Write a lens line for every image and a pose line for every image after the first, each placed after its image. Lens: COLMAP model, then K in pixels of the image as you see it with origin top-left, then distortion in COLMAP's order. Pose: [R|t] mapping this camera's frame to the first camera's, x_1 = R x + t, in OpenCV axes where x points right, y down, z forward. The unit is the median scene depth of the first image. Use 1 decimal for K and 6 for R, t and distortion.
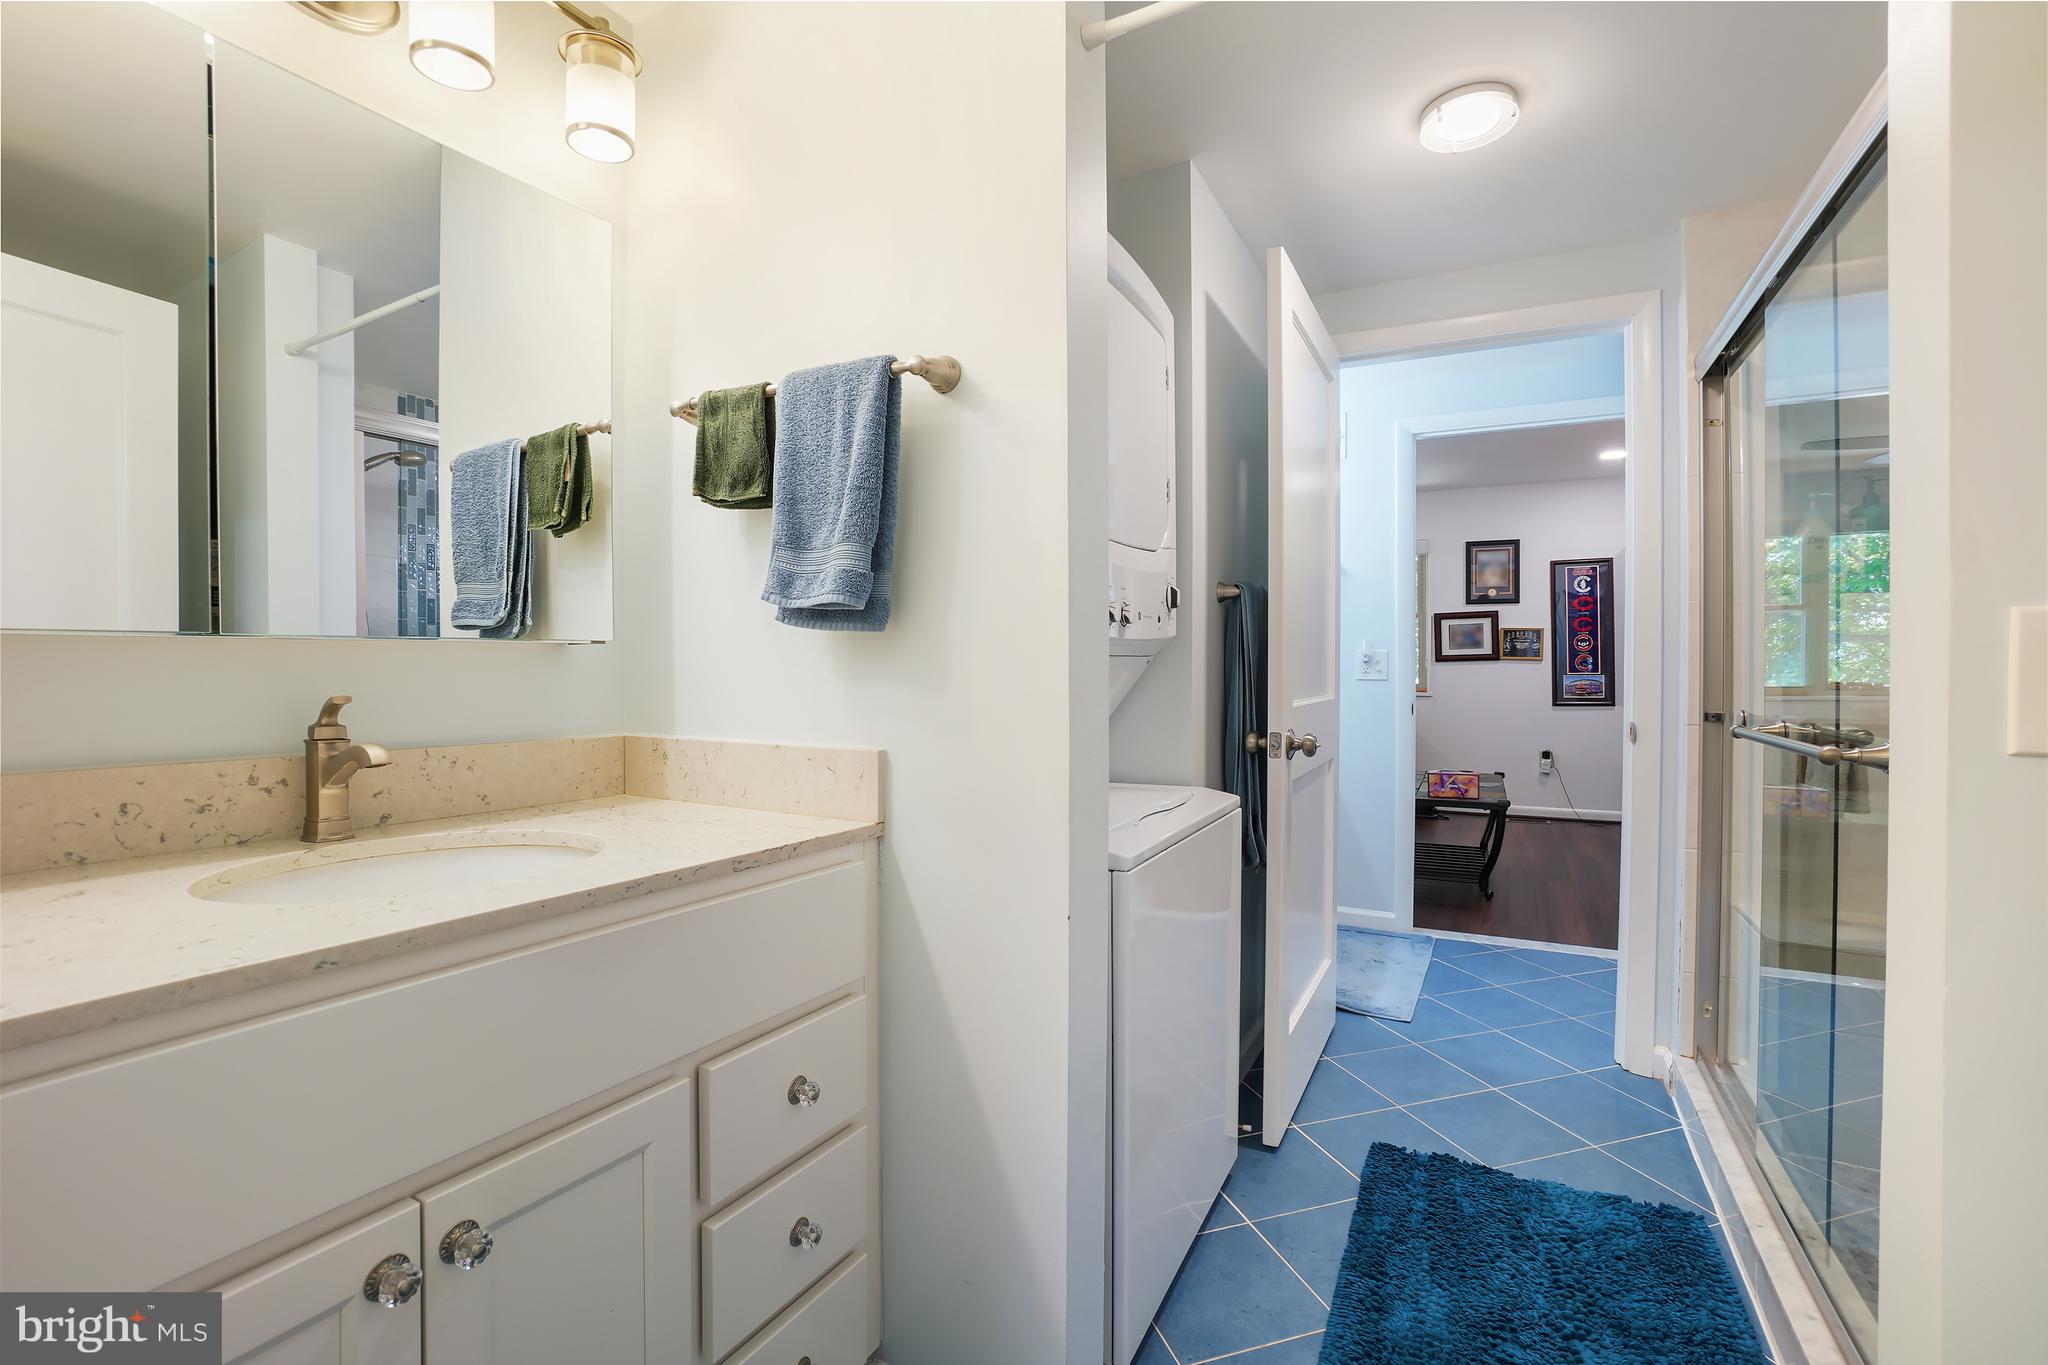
lens RADIAL K [[926.3, 0, 1023.6], [0, 926.3, 672.8], [0, 0, 1]] dist [-0.063032, 0.023768]
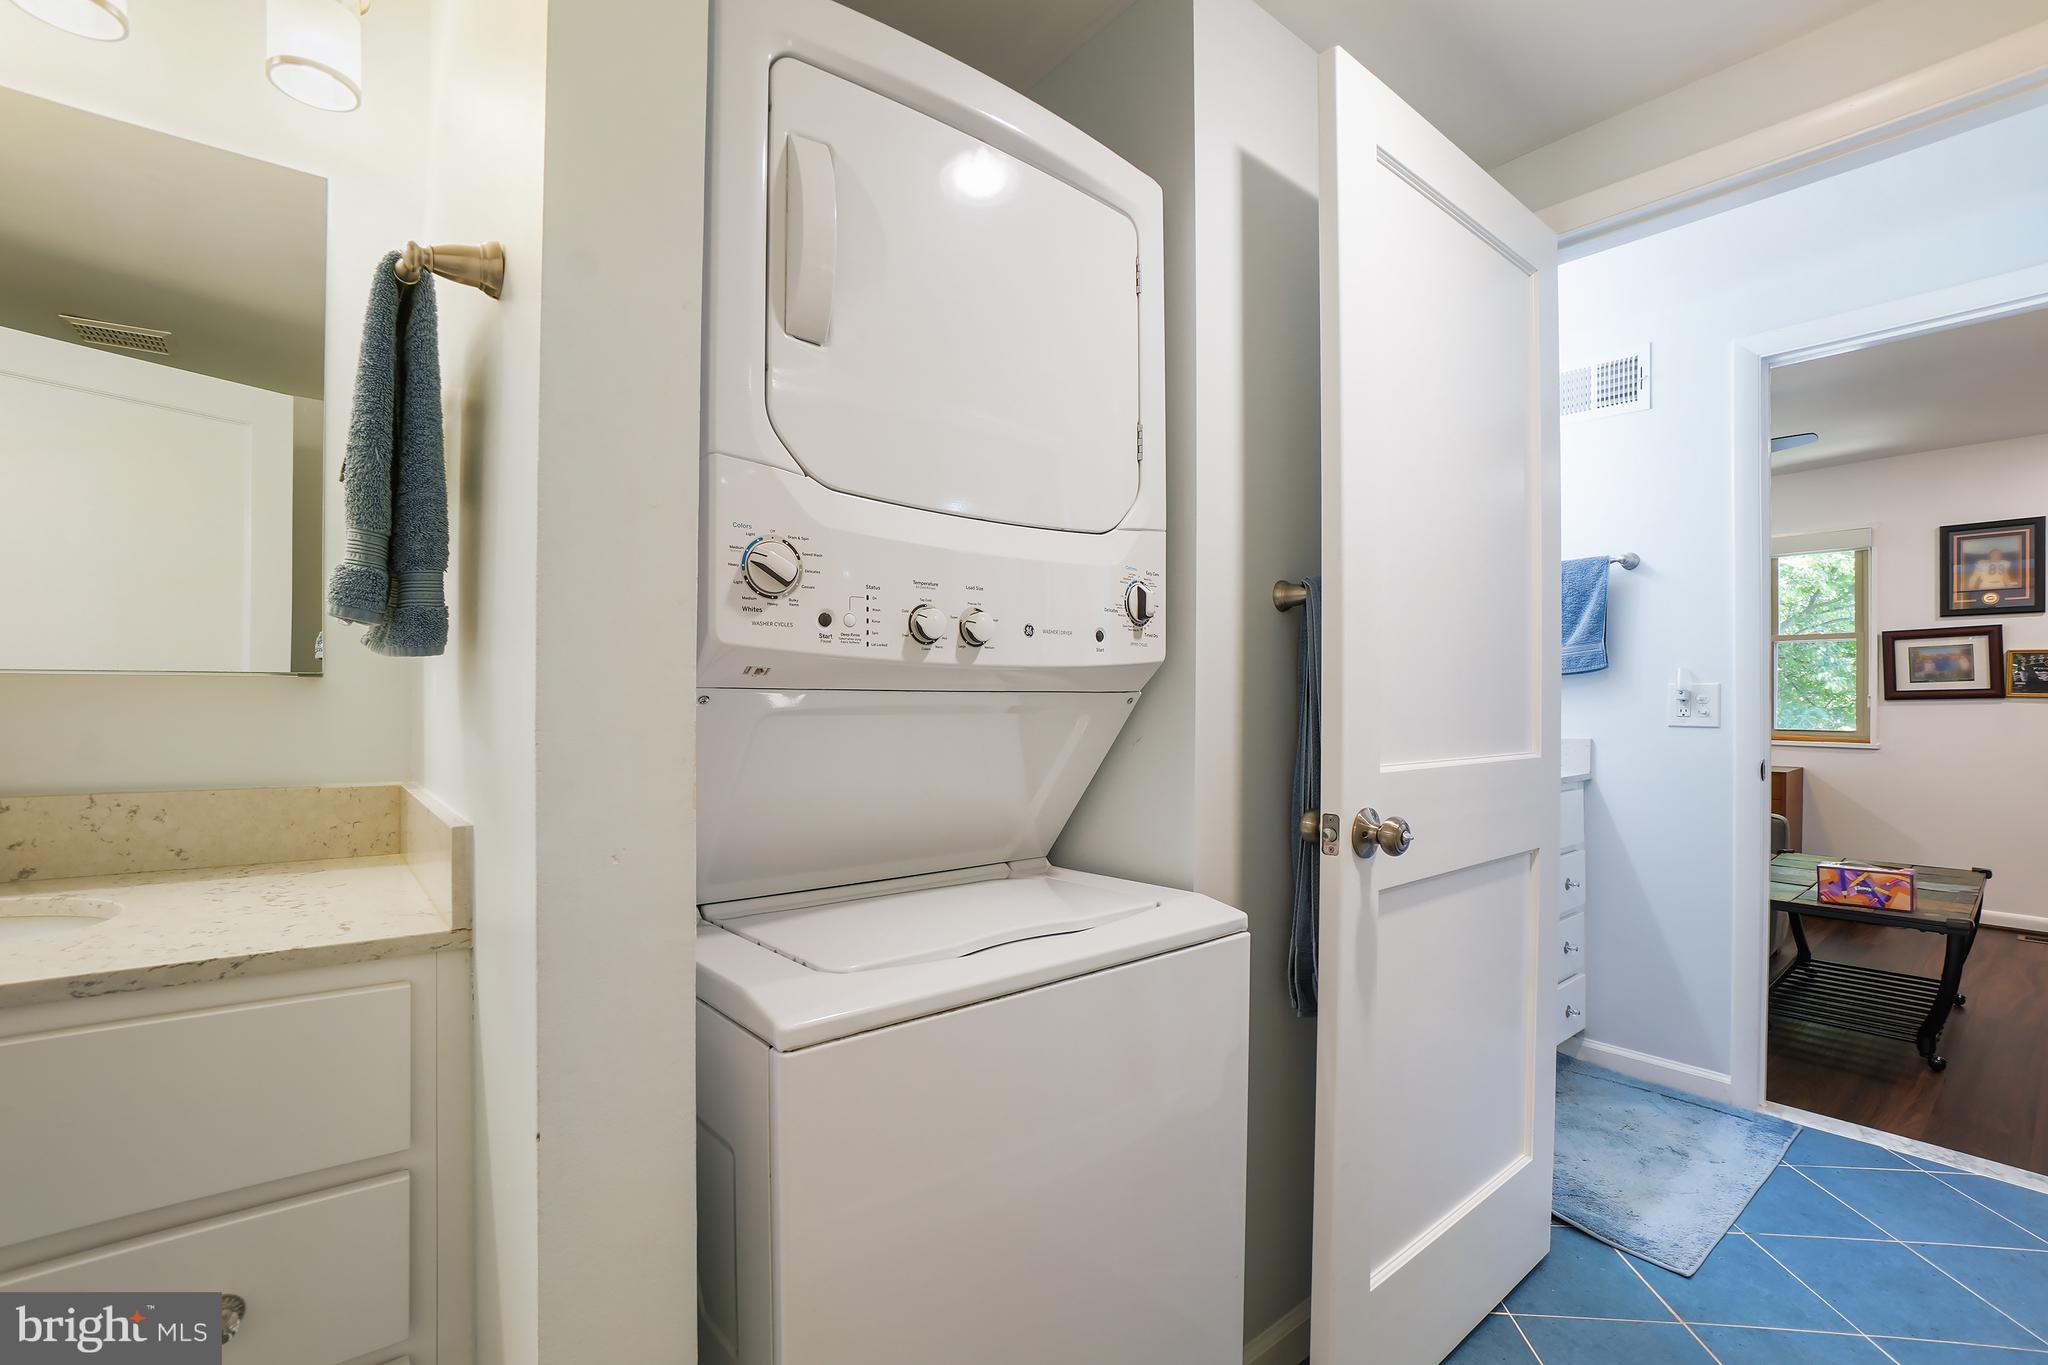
lens RADIAL K [[913.7, 0, 1021.9], [0, 913.7, 696.6], [0, 0, 1]] dist [-0.068932, 0.024316]
pose [[0.917104, 0.000343, -0.398648, 0.212740], [-0.006111, 0.999894, -0.013198, -0.003632], [0.398601, 0.014540, 0.917009, 0.229546]]
